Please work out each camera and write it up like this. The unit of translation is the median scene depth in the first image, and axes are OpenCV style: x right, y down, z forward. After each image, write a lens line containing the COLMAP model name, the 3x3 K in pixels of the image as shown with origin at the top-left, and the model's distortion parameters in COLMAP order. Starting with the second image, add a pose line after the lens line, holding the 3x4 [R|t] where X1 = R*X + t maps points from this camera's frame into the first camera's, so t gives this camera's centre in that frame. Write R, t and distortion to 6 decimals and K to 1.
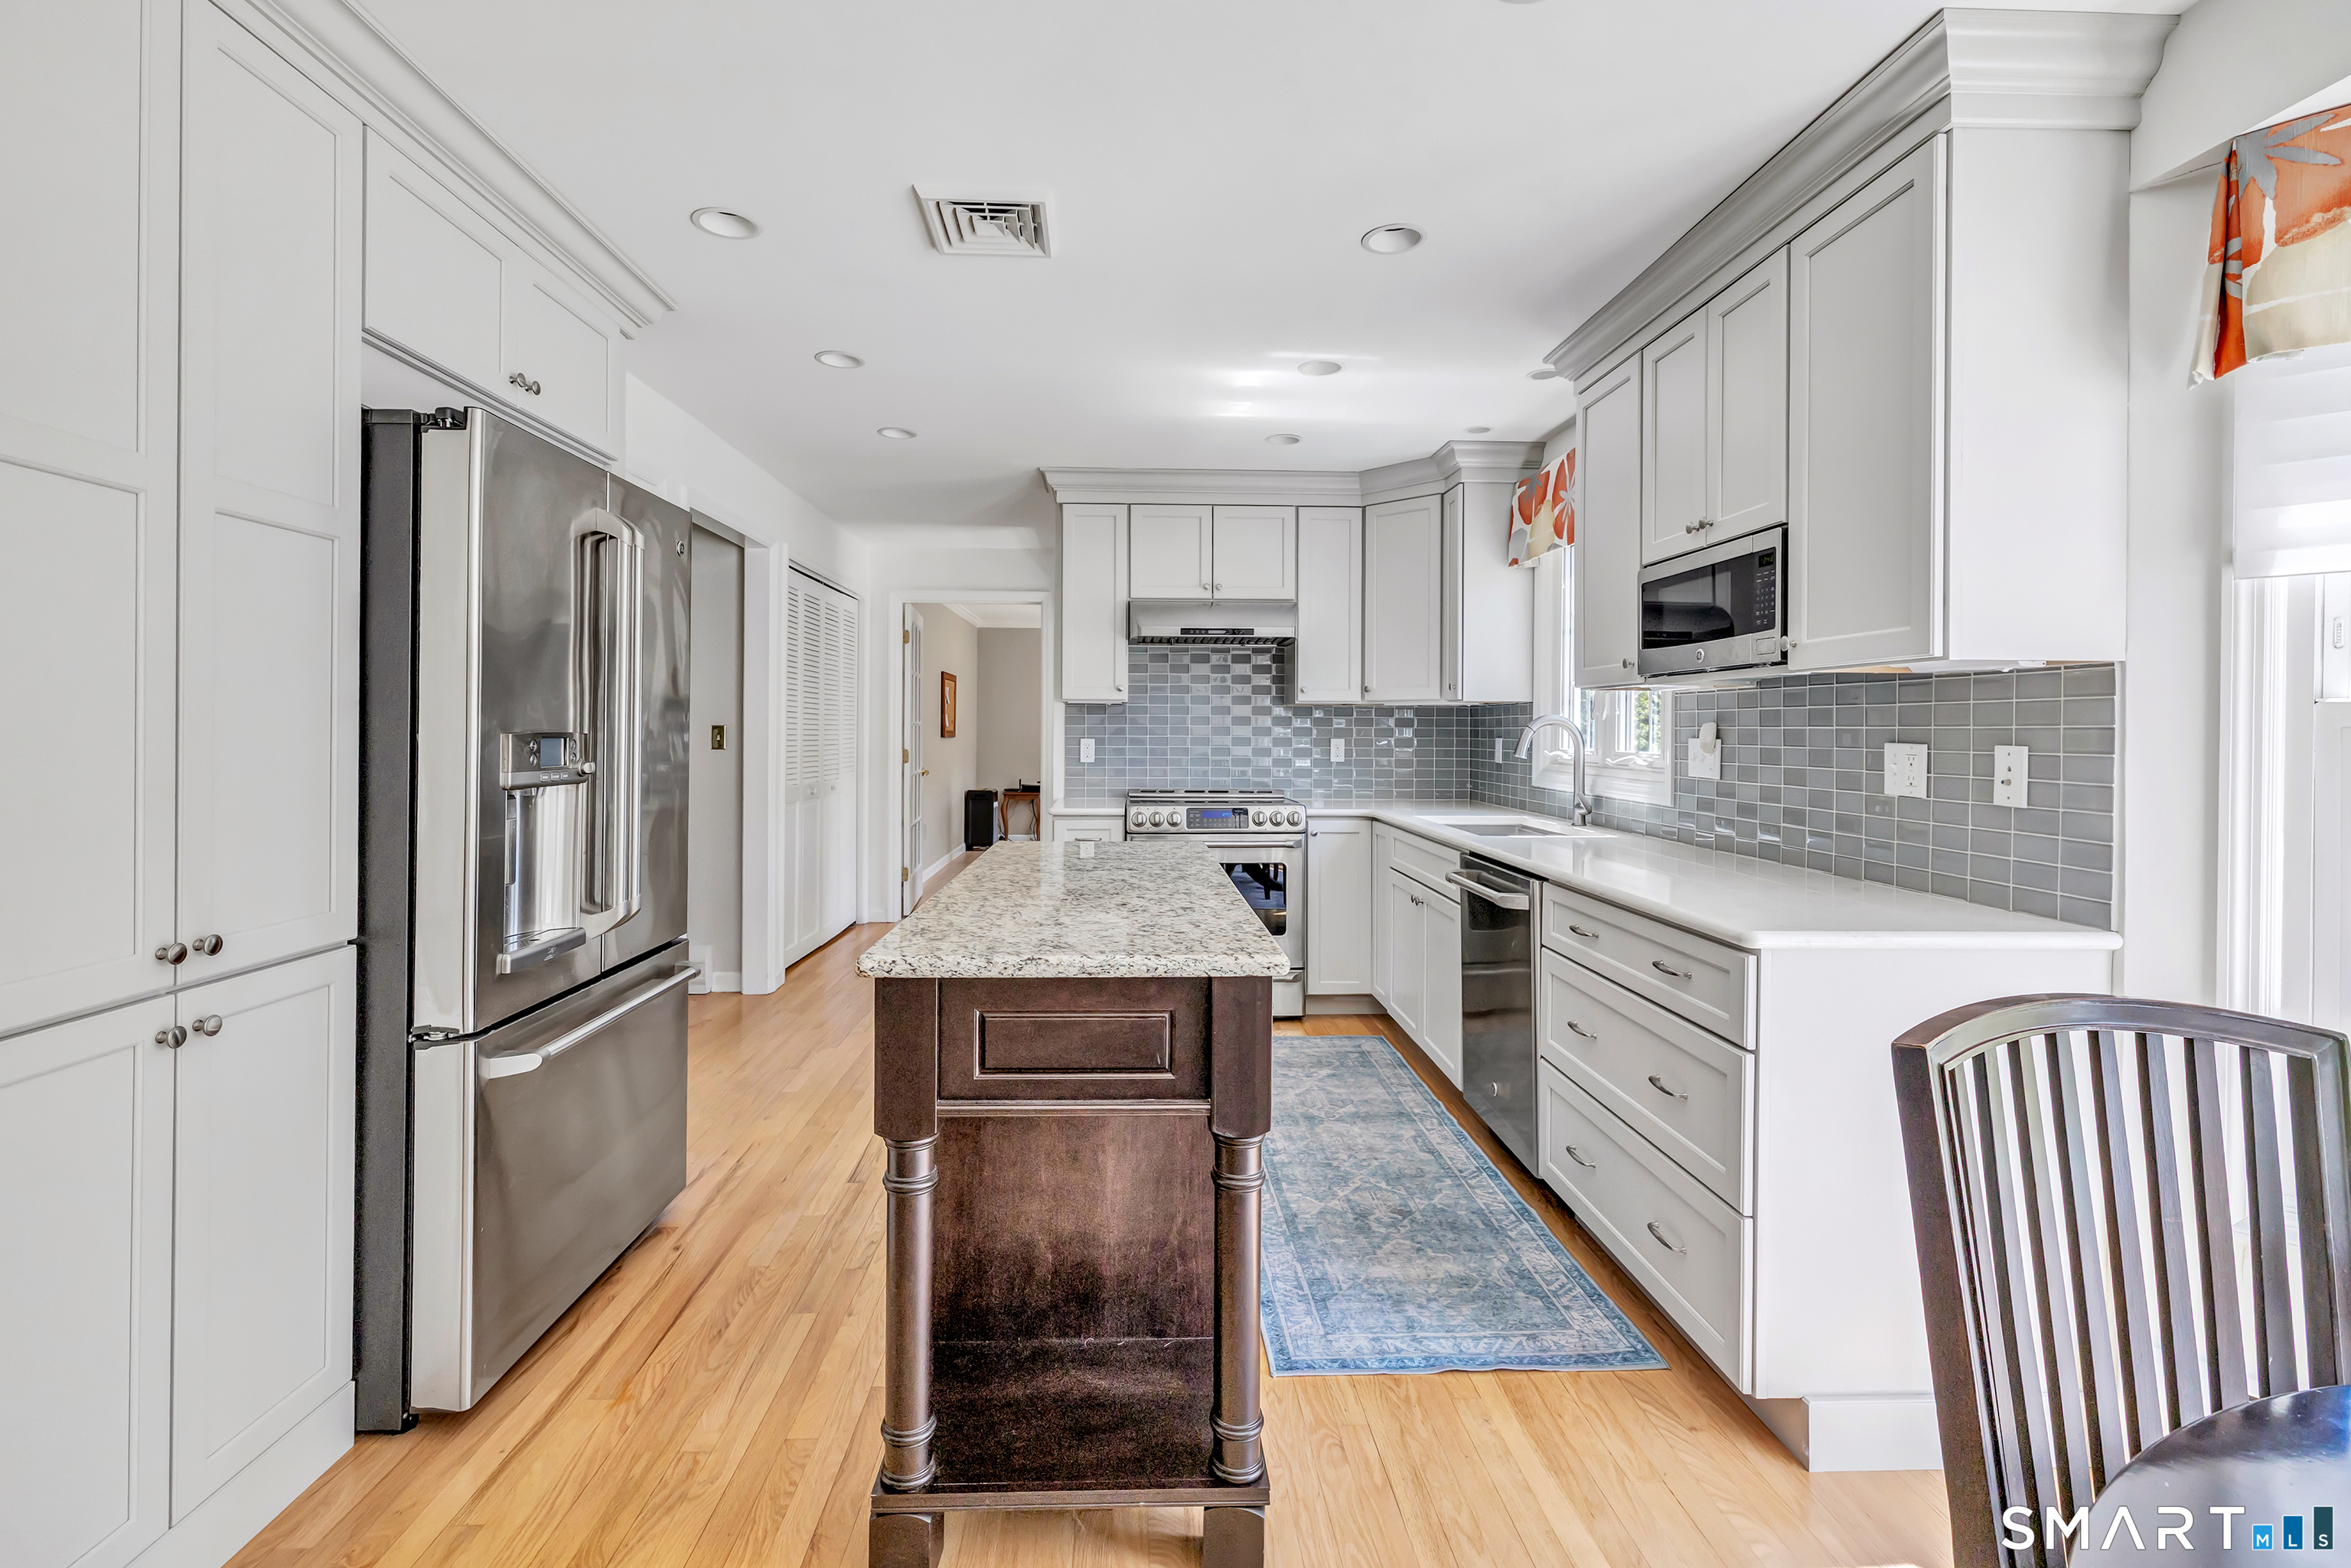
lens RADIAL K [[1042.0, 0, 1188.9], [0, 1042.0, 733.5], [0, 0, 1]] dist [0.000633, 0.000307]
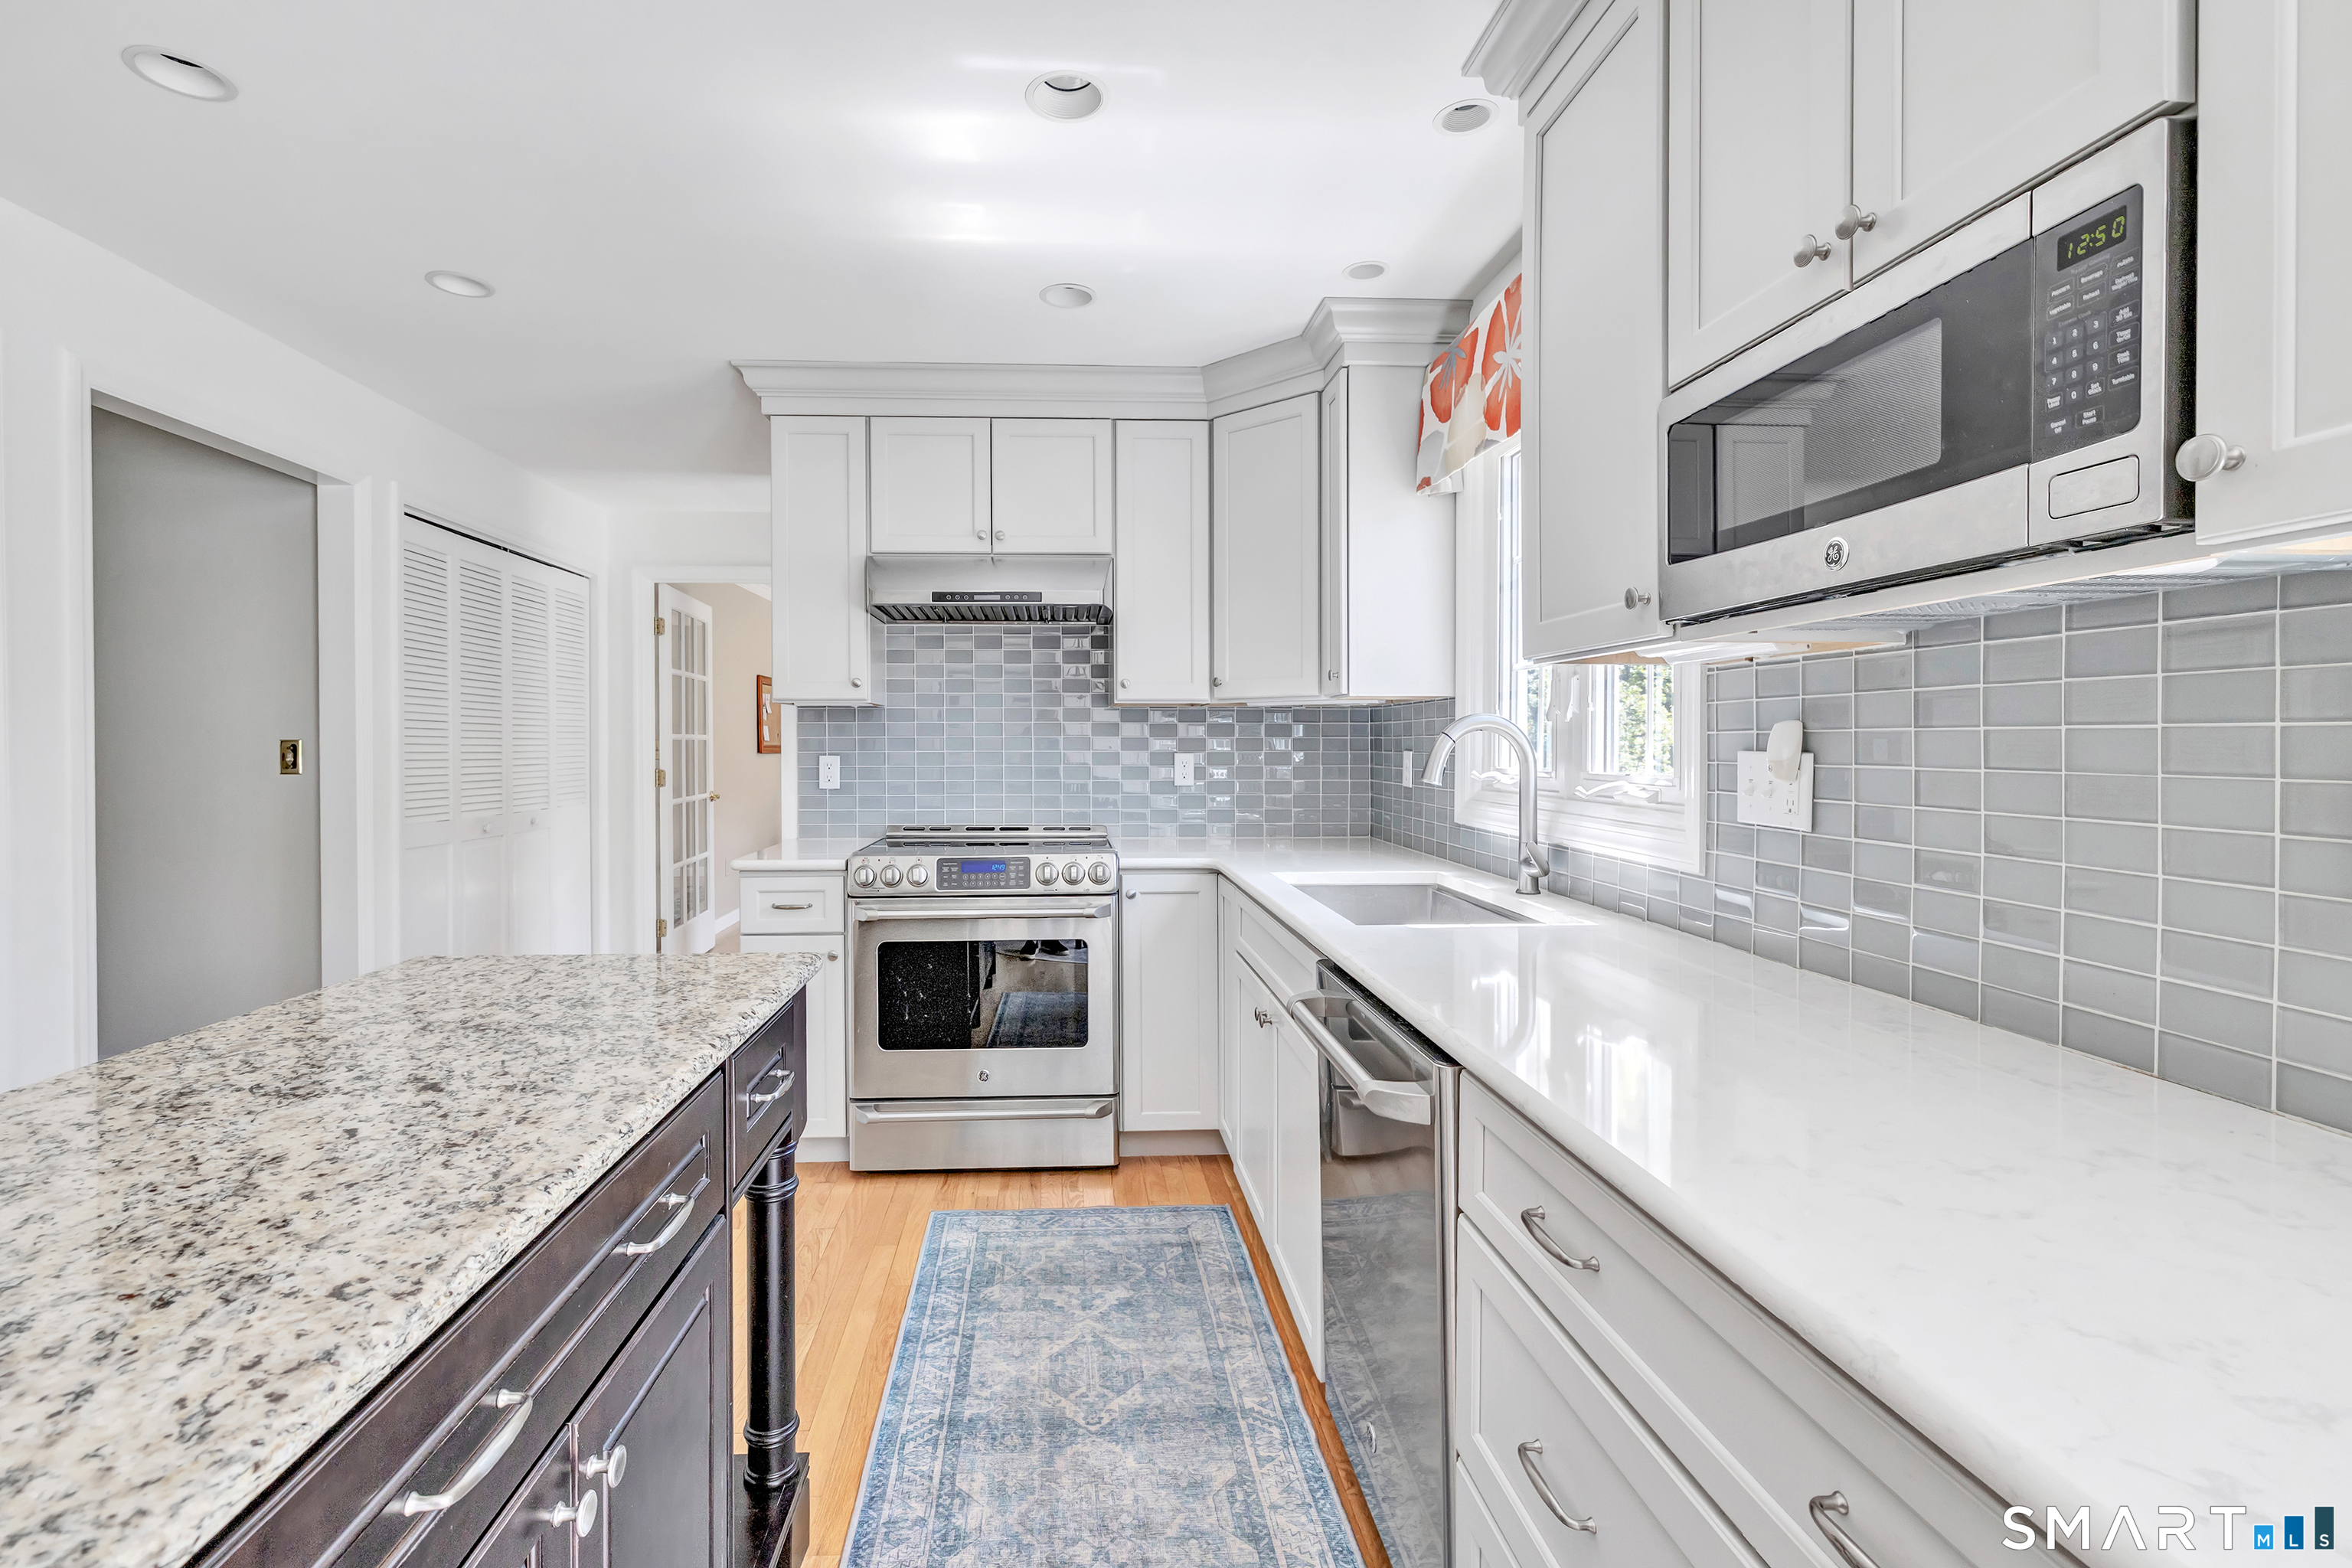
lens RADIAL K [[1038.0, 0, 1113.4], [0, 1038.0, 754.4], [0, 0, 1]] dist [-0.000596, 0.000062]
pose [[0.999927, -0.006946, -0.009888, 0.135607], [0.007021, 0.999947, 0.007552, -0.000007], [0.009835, -0.007621, 0.999923, 0.383225]]
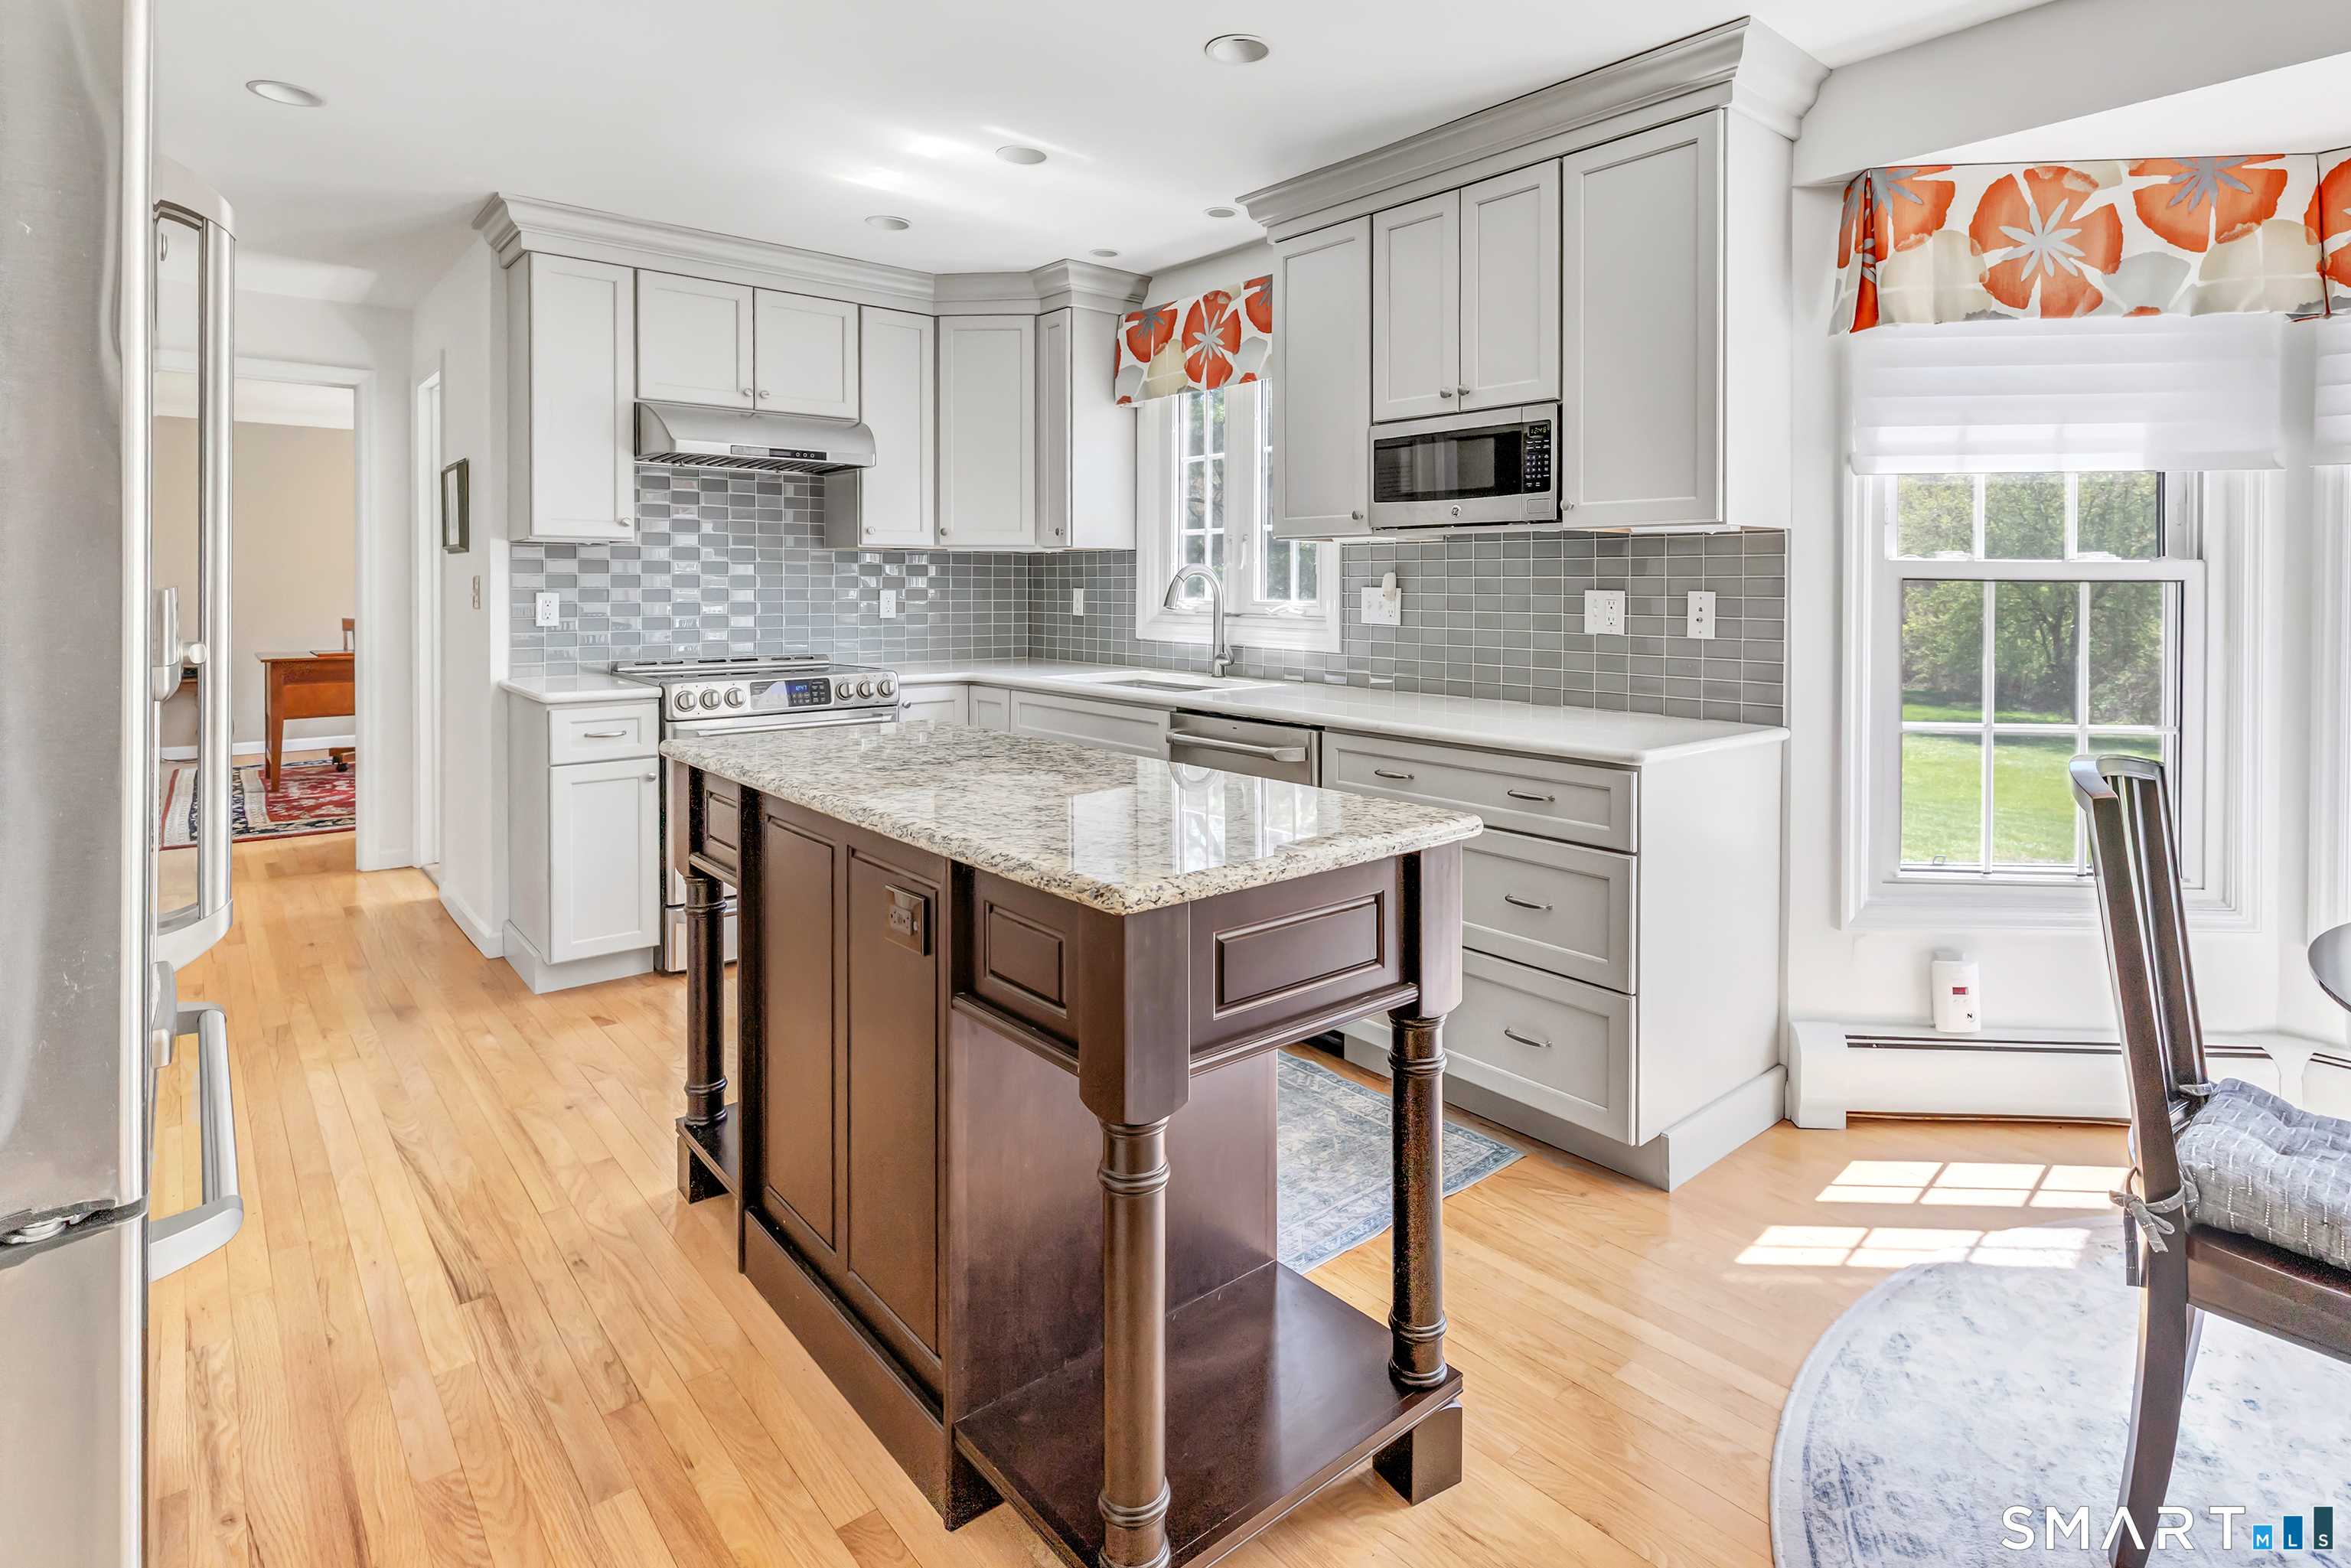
lens RADIAL K [[1181.0, 0, 1260.0], [0, 1181.0, 592.3], [0, 0, 1]] dist [-0.000412, 0.000149]
pose [[0.777708, -0.008650, 0.628567, -0.292436], [0.003498, 0.999949, 0.009432, -0.001681], [-0.628616, -0.005136, 0.777699, 0.109590]]
